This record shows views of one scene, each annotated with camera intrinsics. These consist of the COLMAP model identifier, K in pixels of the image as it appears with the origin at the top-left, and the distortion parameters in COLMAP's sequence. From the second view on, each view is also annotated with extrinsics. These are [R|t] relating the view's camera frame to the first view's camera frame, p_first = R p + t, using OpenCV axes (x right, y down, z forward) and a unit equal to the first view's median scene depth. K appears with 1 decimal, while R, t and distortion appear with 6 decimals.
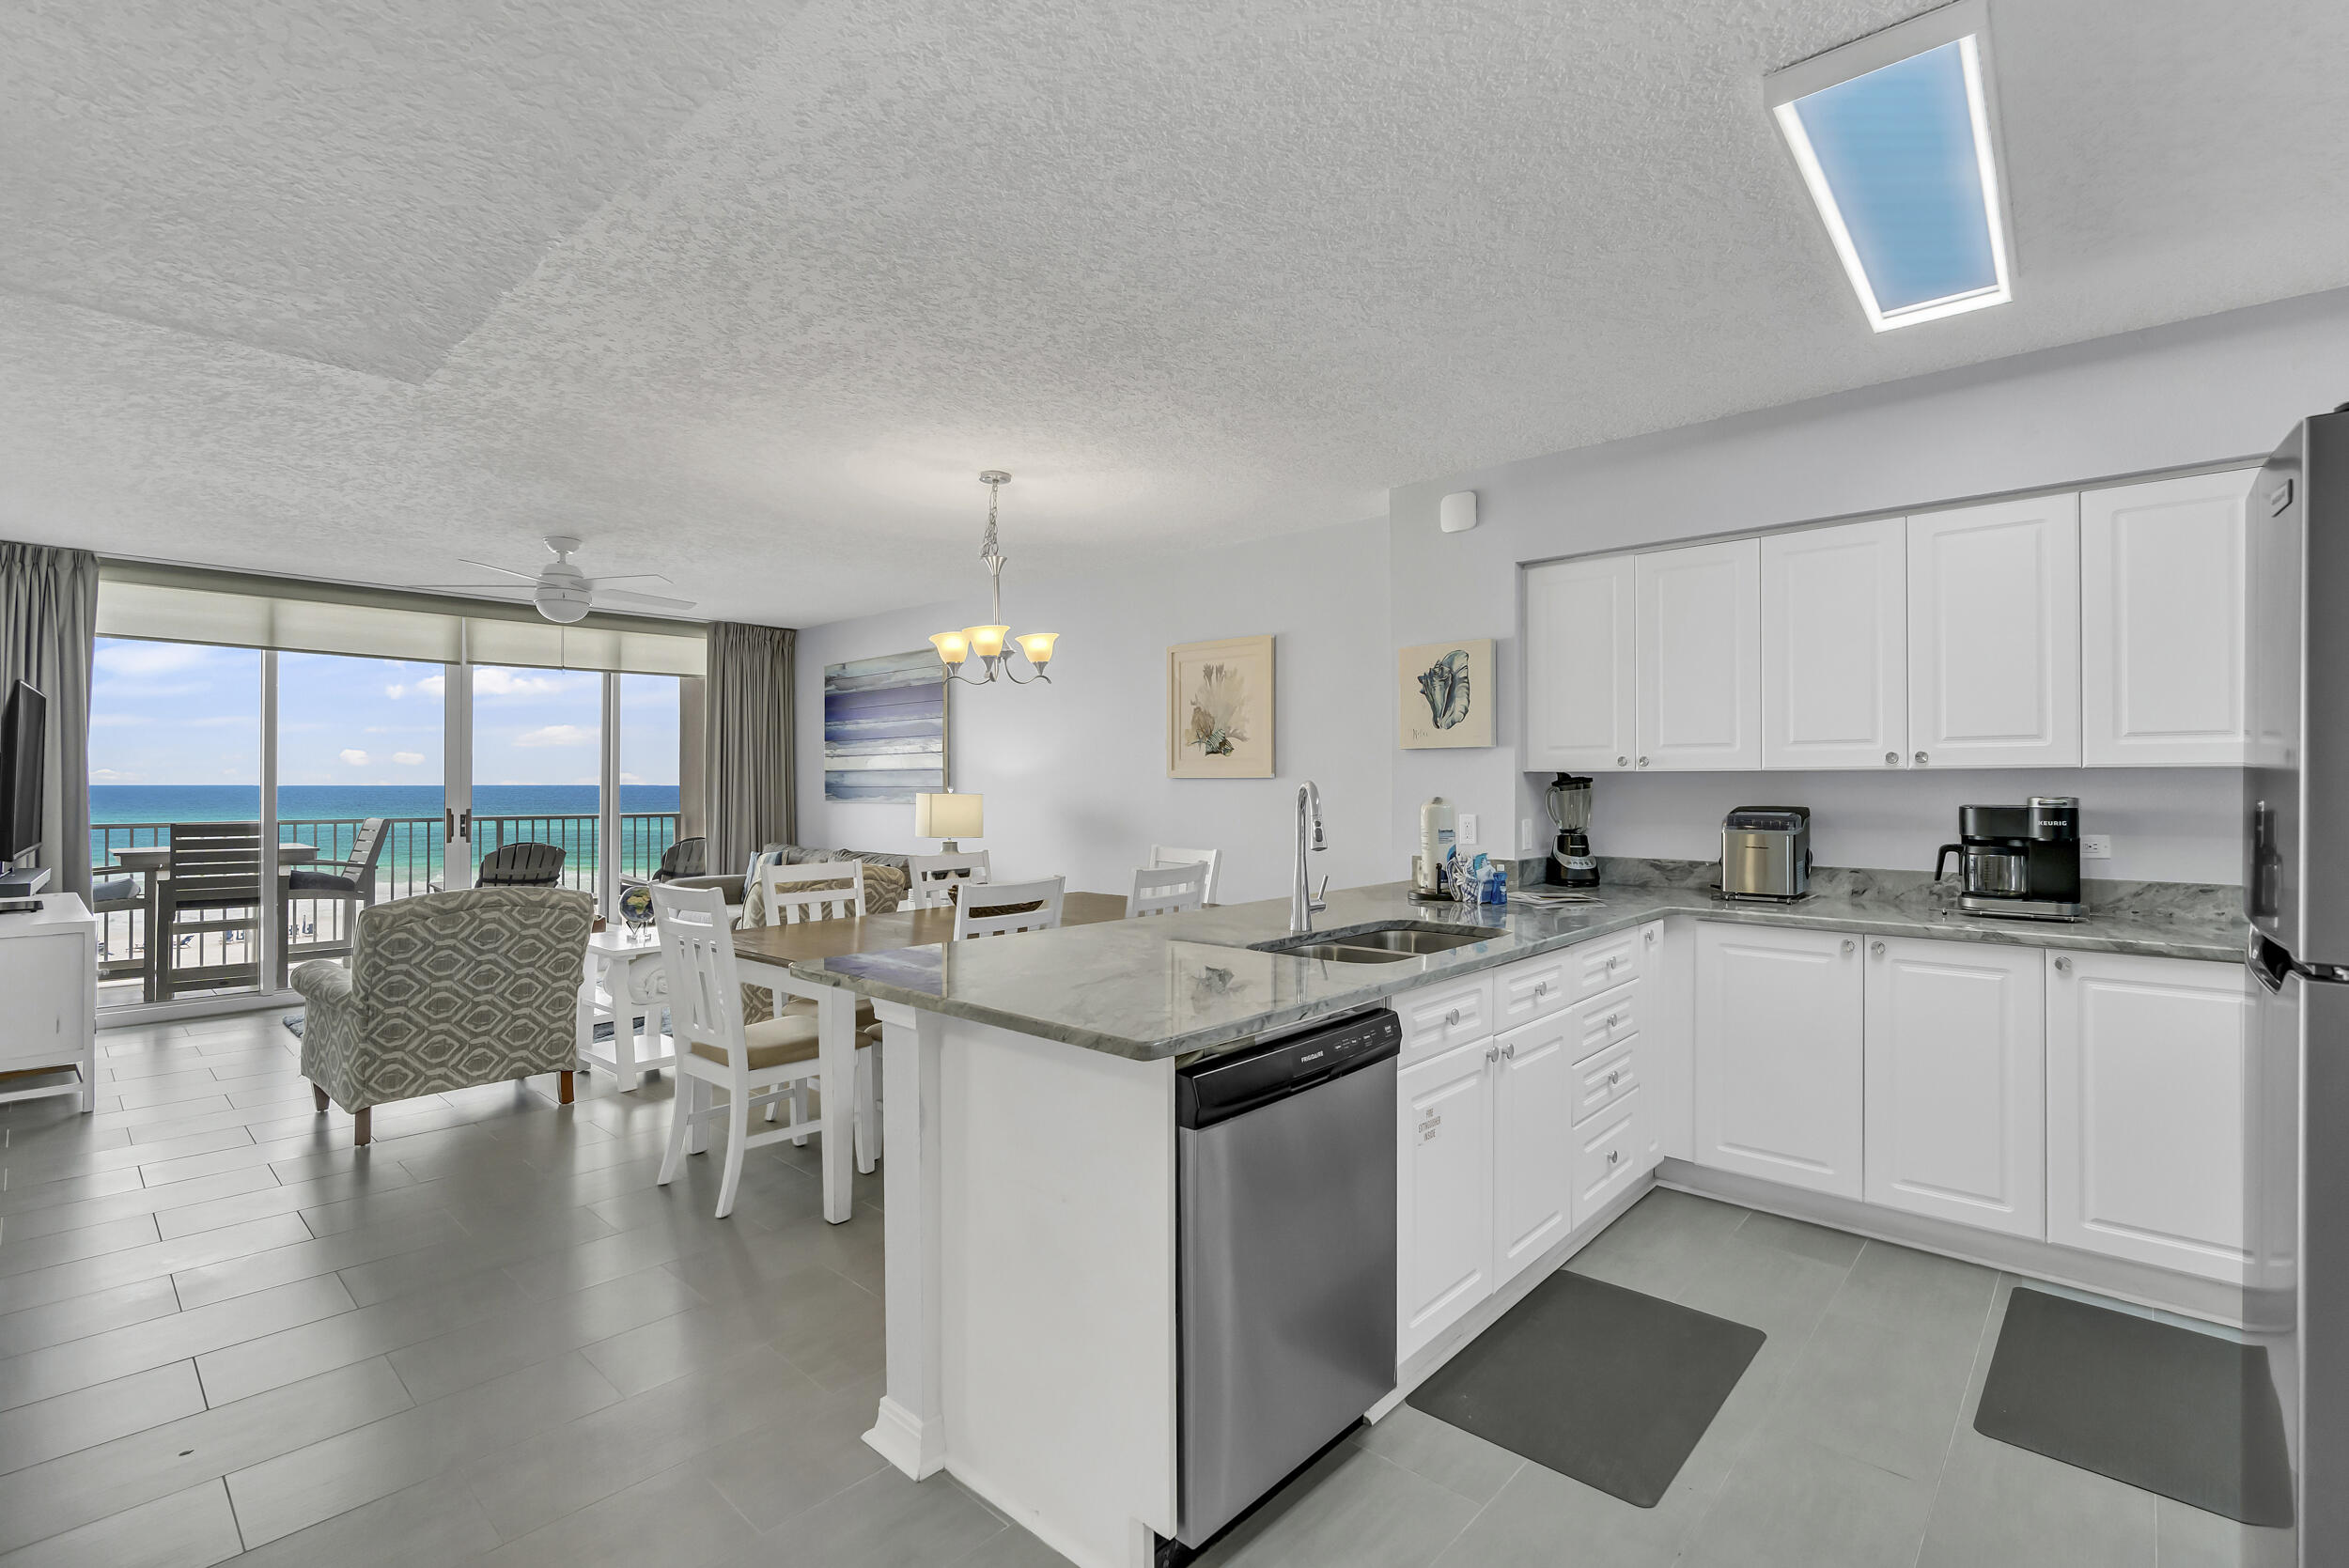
lens RADIAL K [[1064.9, 0, 1193.7], [0, 1064.9, 774.6], [0, 0, 1]] dist [-0.011970, 0.004770]
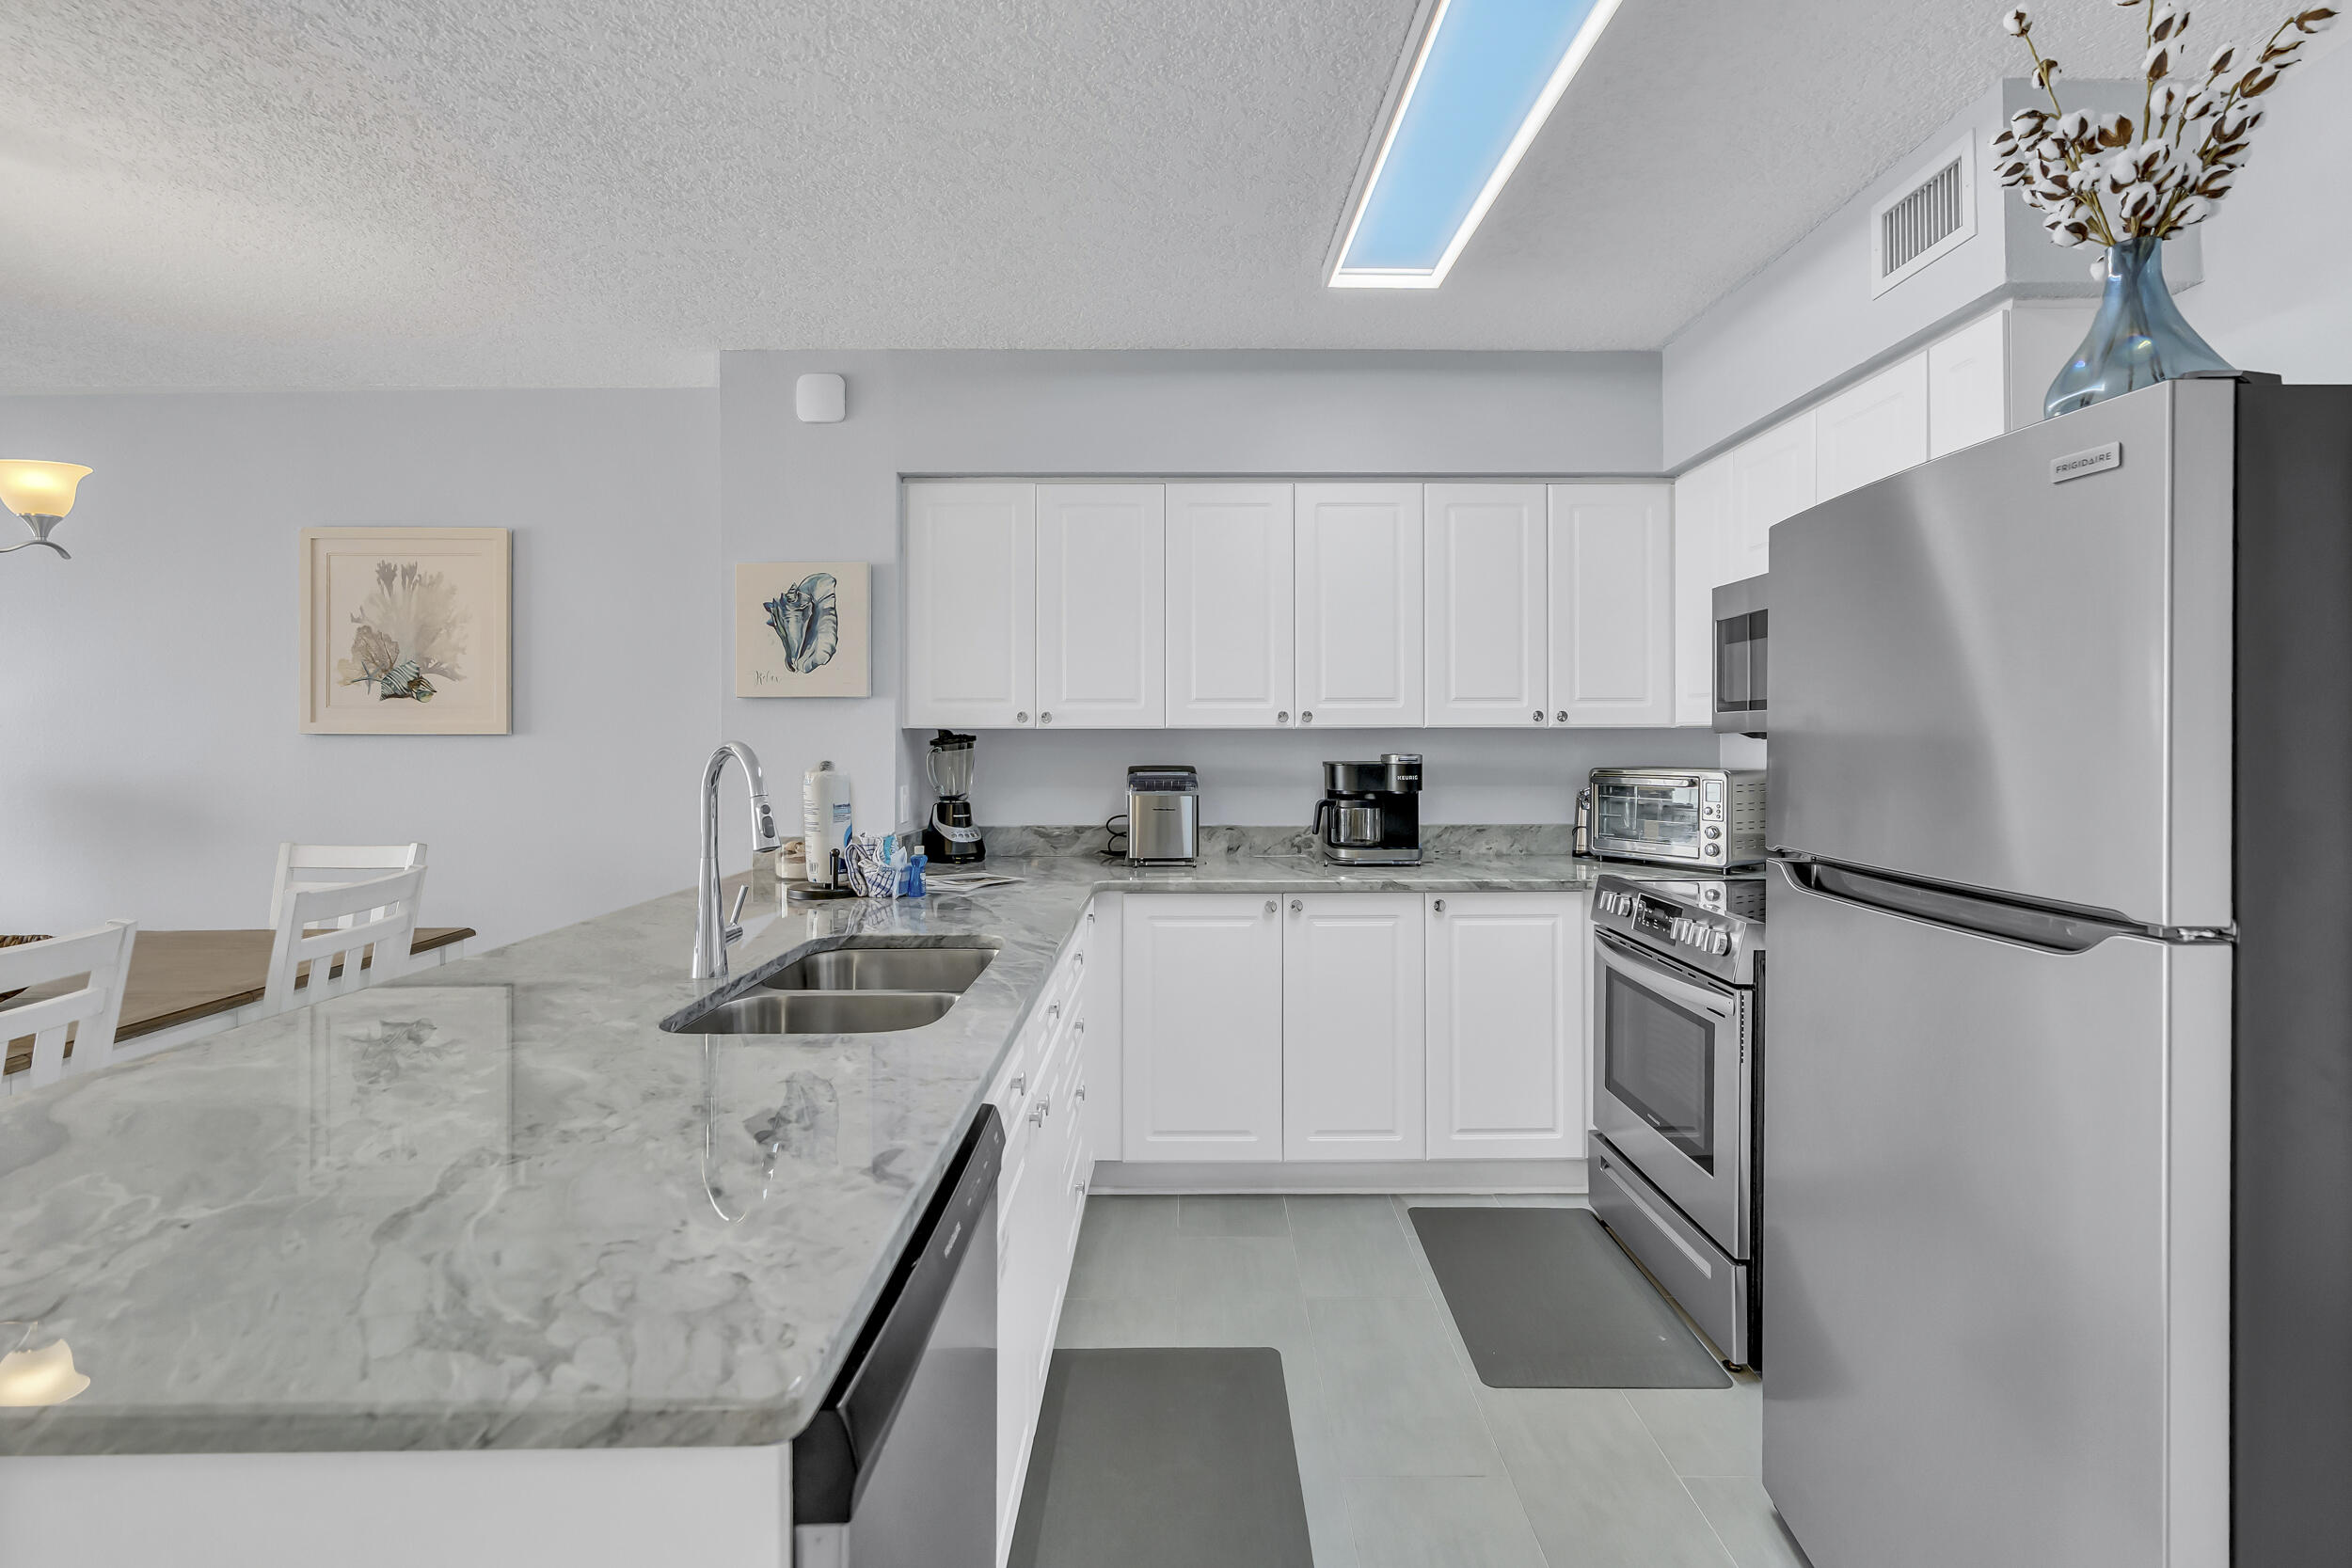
lens RADIAL K [[1066.2, 0, 1192.5], [0, 1066.2, 736.5], [0, 0, 1]] dist [-0.011970, 0.004770]
pose [[0.740360, 0.000938, 0.672210, -0.075726], [-0.004564, 0.999983, 0.003631, -0.000220], [-0.672195, -0.005756, 0.740352, 0.226545]]
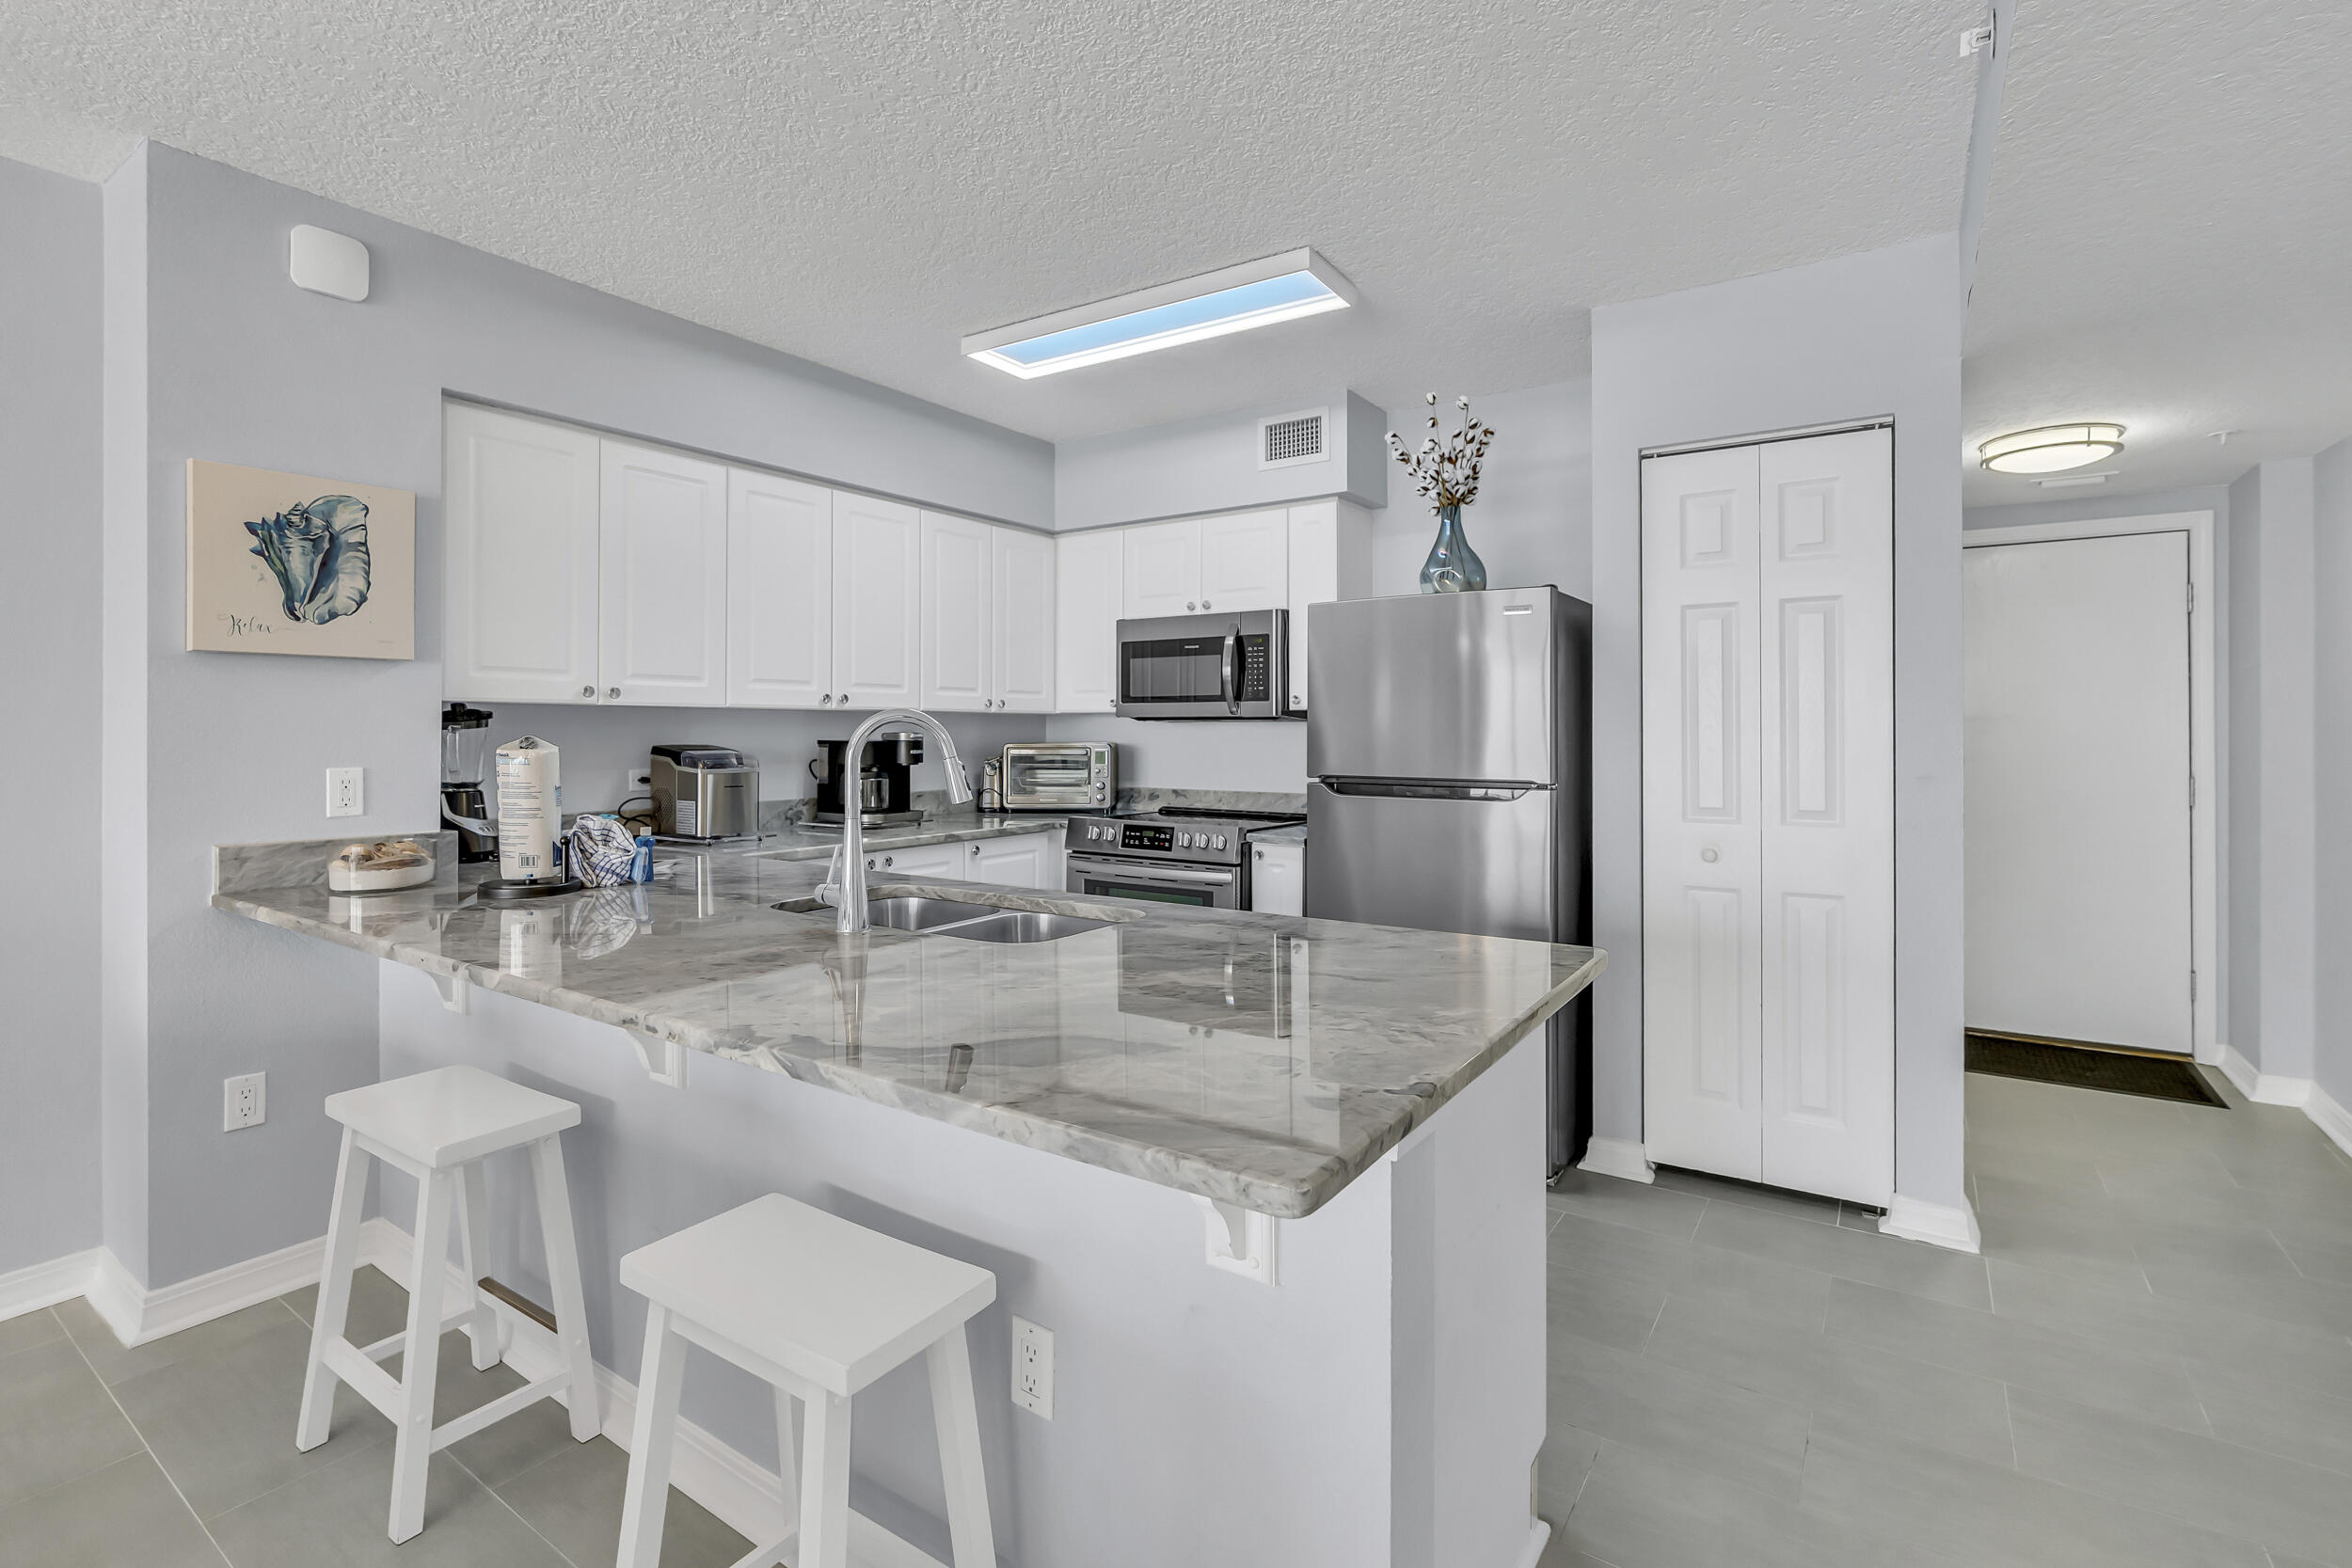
lens RADIAL K [[1066.2, 0, 1174.6], [0, 1066.2, 730.5], [0, 0, 1]] dist [-0.011970, 0.004770]
pose [[-0.129376, 0.000786, 0.991595, -0.398314], [-0.009344, 0.999954, -0.002012, 0.012781], [-0.991552, -0.009526, -0.129363, 0.595262]]
